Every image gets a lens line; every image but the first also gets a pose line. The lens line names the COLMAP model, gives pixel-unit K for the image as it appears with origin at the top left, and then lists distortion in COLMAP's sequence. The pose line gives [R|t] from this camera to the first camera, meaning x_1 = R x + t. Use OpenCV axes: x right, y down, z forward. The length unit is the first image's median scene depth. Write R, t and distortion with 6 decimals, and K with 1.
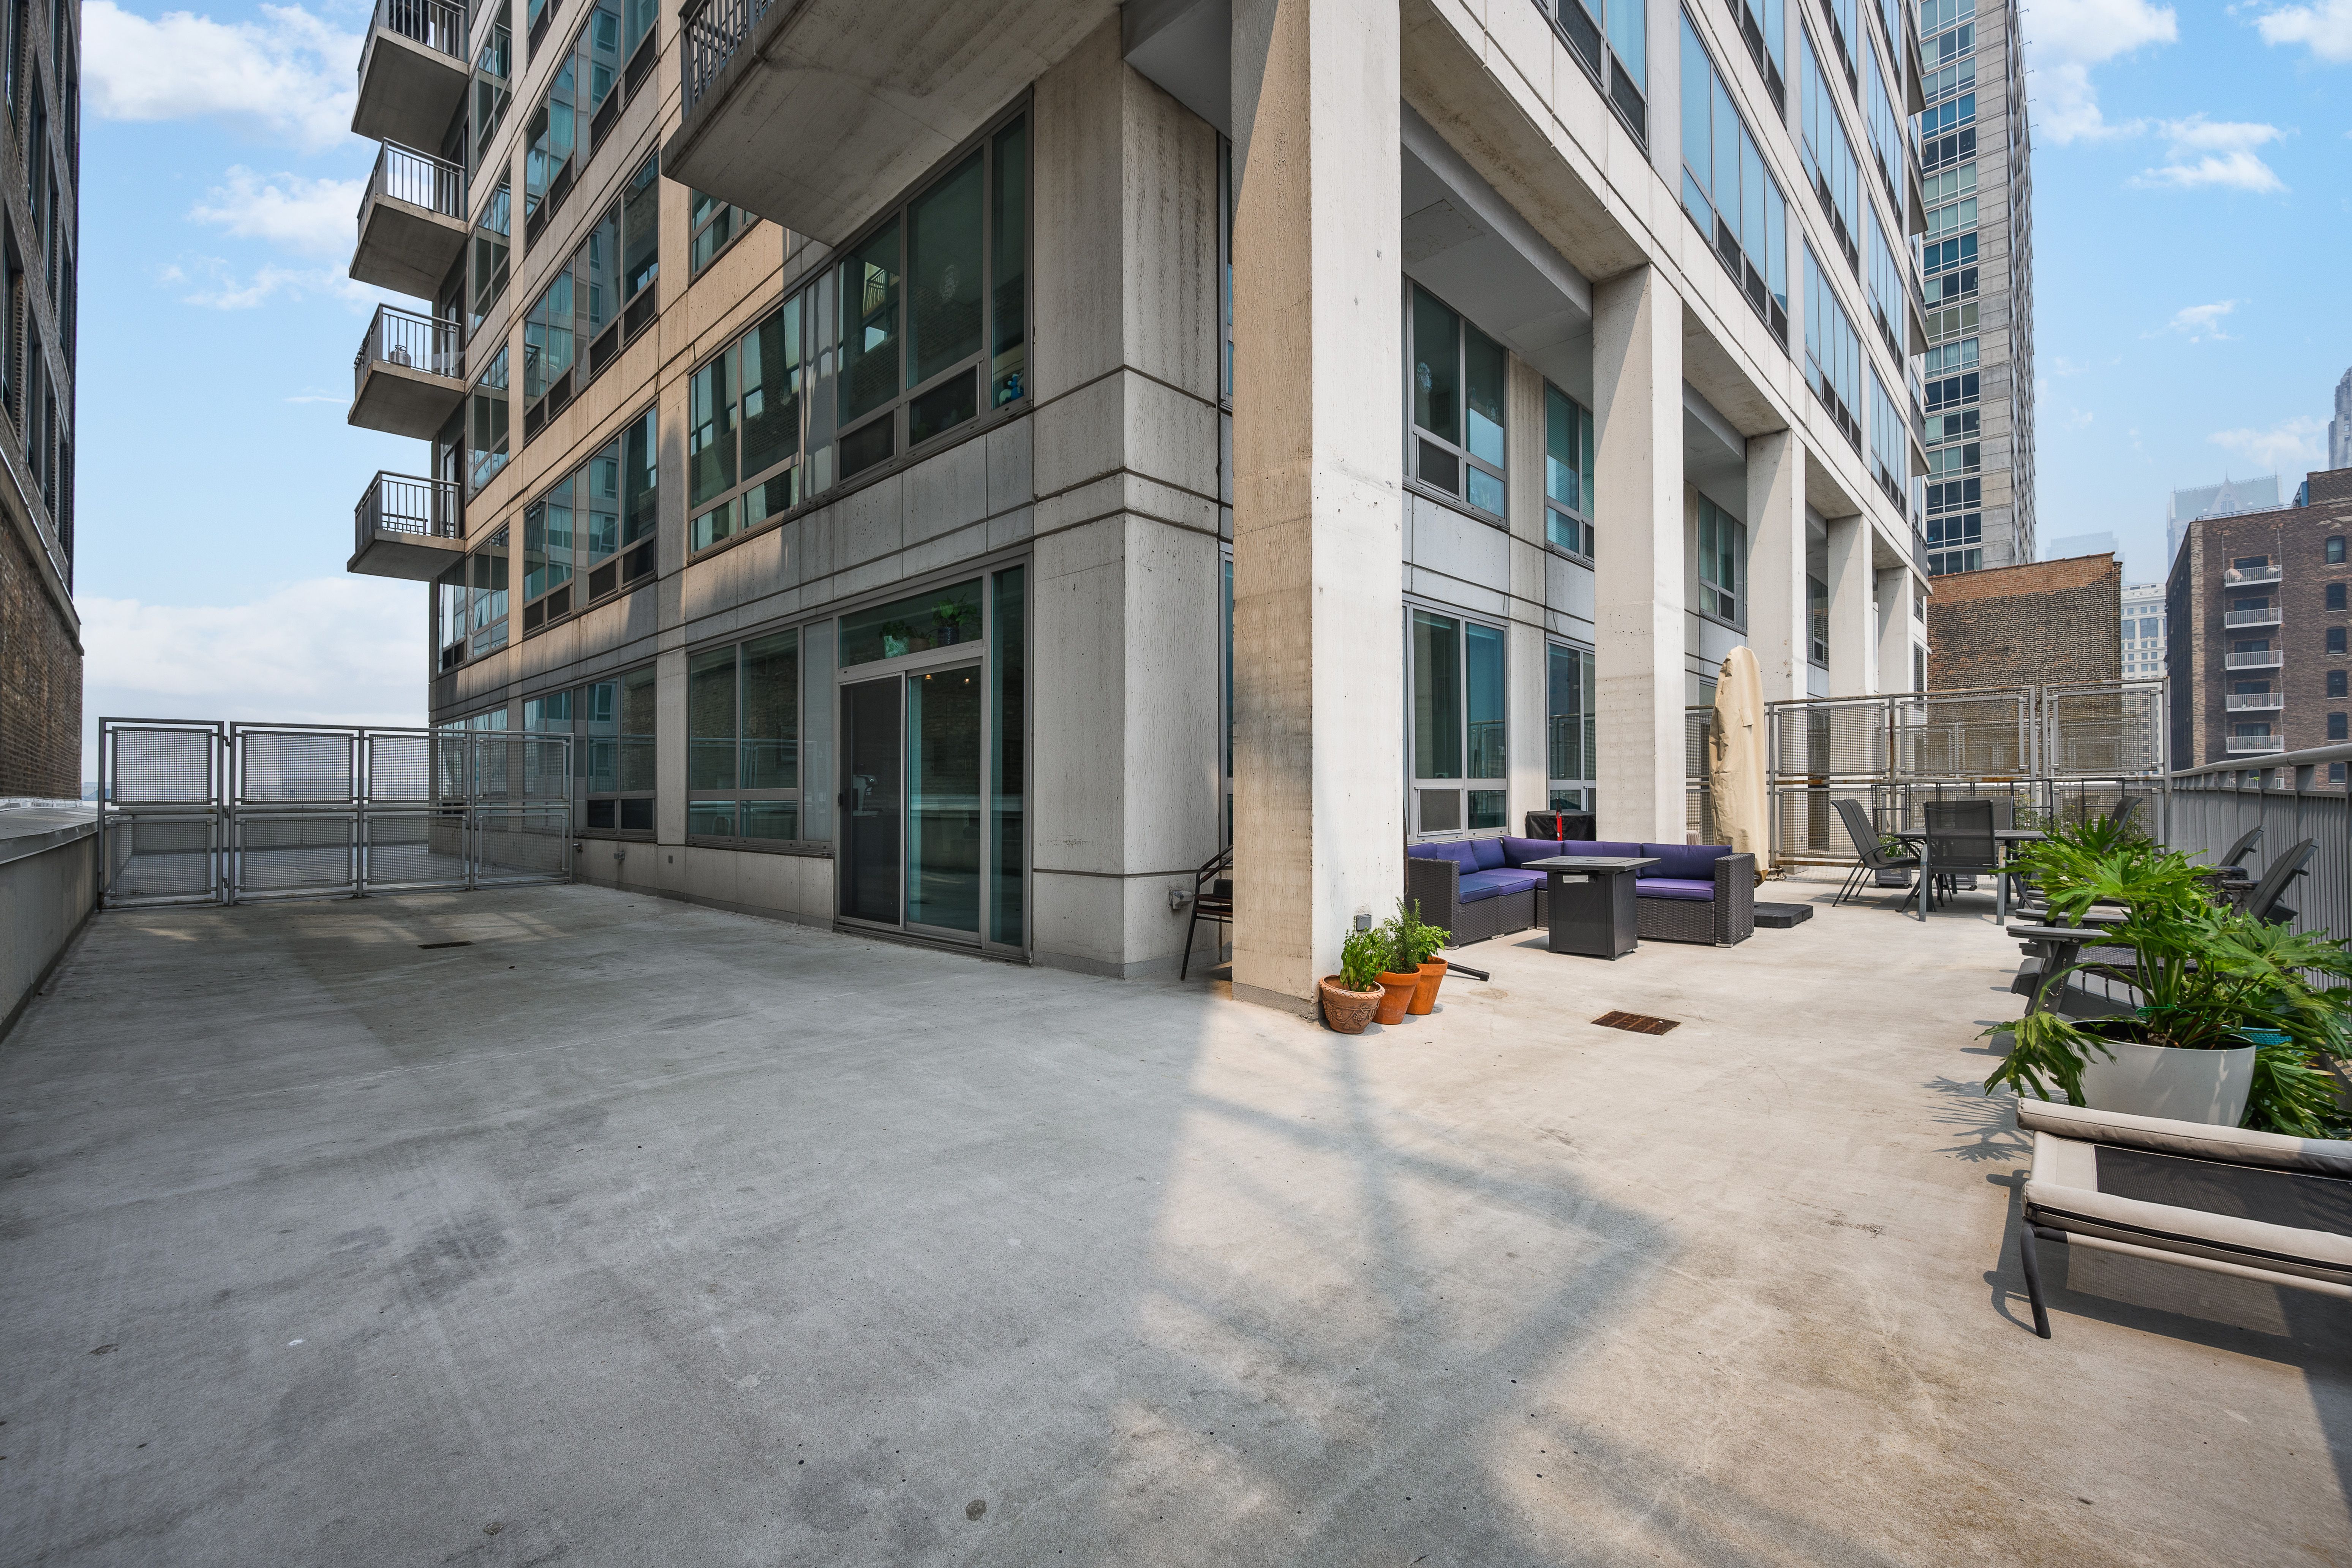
lens RADIAL K [[967.8, 0, 1177.3], [0, 967.8, 778.6], [0, 0, 1]] dist [-0.001515, -0.000066]
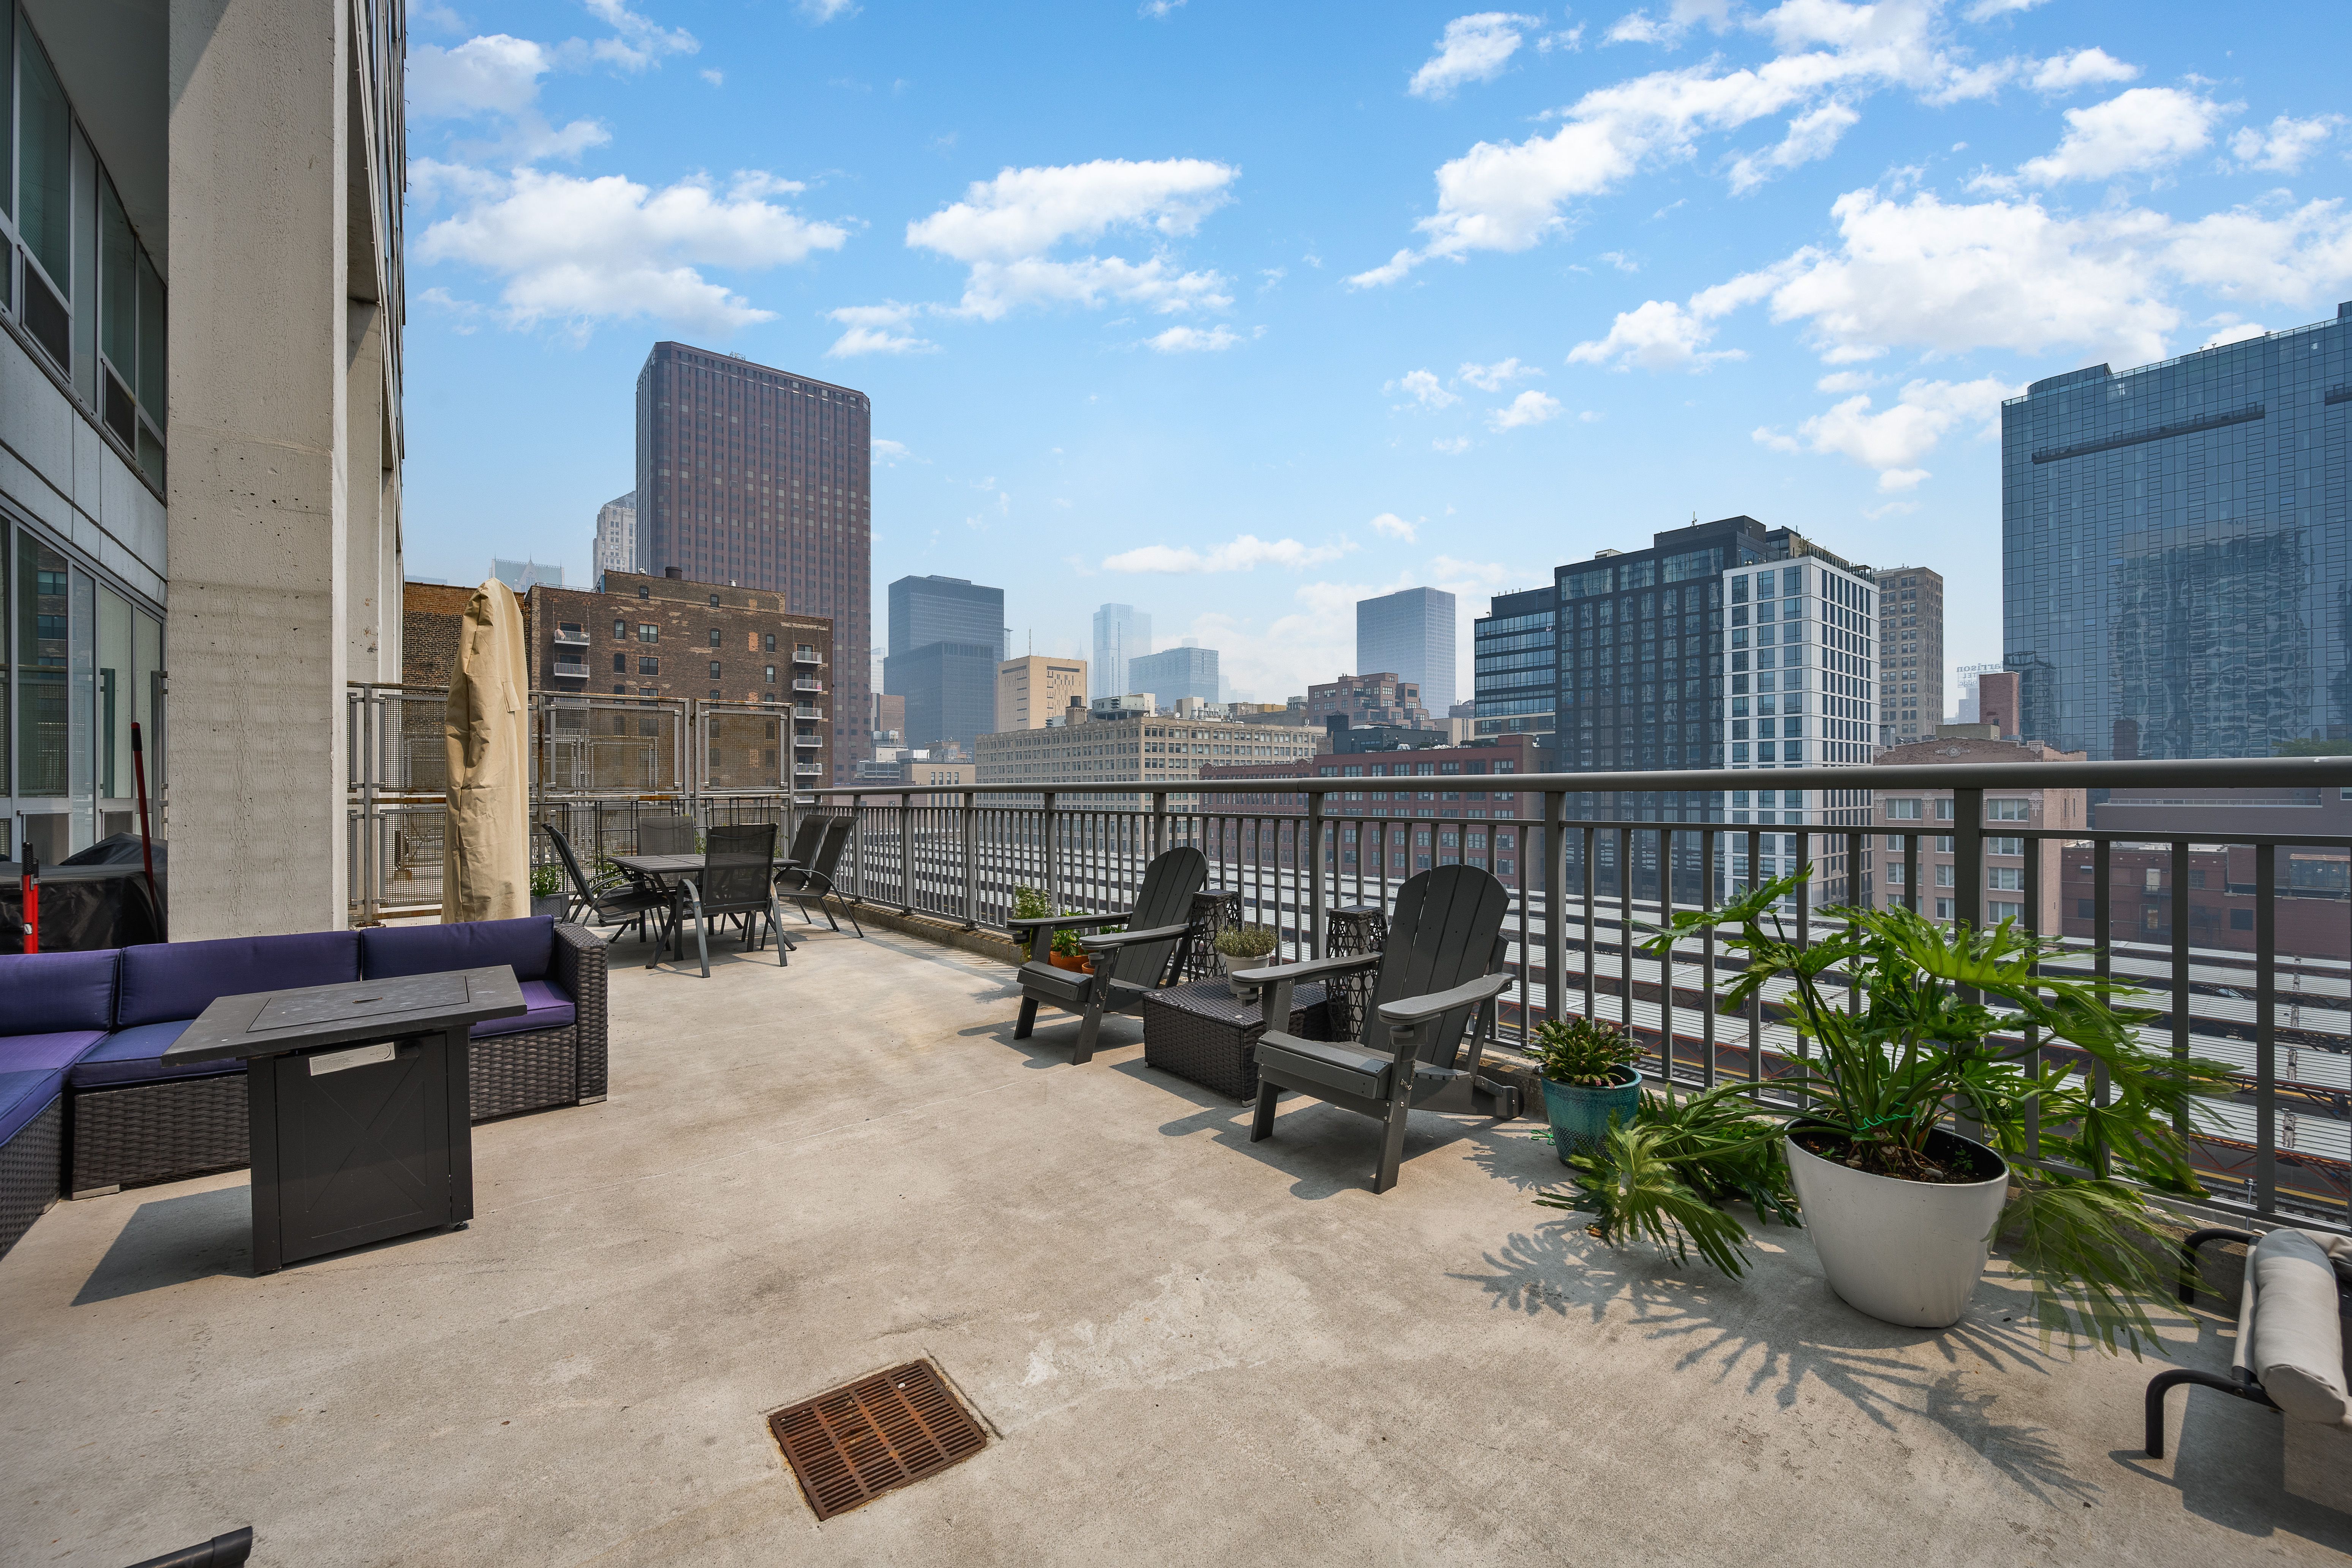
lens RADIAL K [[915.7, 0, 1166.0], [0, 915.7, 778.2], [0, 0, 1]] dist [0.003994, -0.001913]
pose [[0.137607, 0.020163, 0.990282, 0.068938], [-0.004494, 0.999795, -0.019732, -0.002508], [-0.990477, -0.001735, 0.137670, 0.484970]]
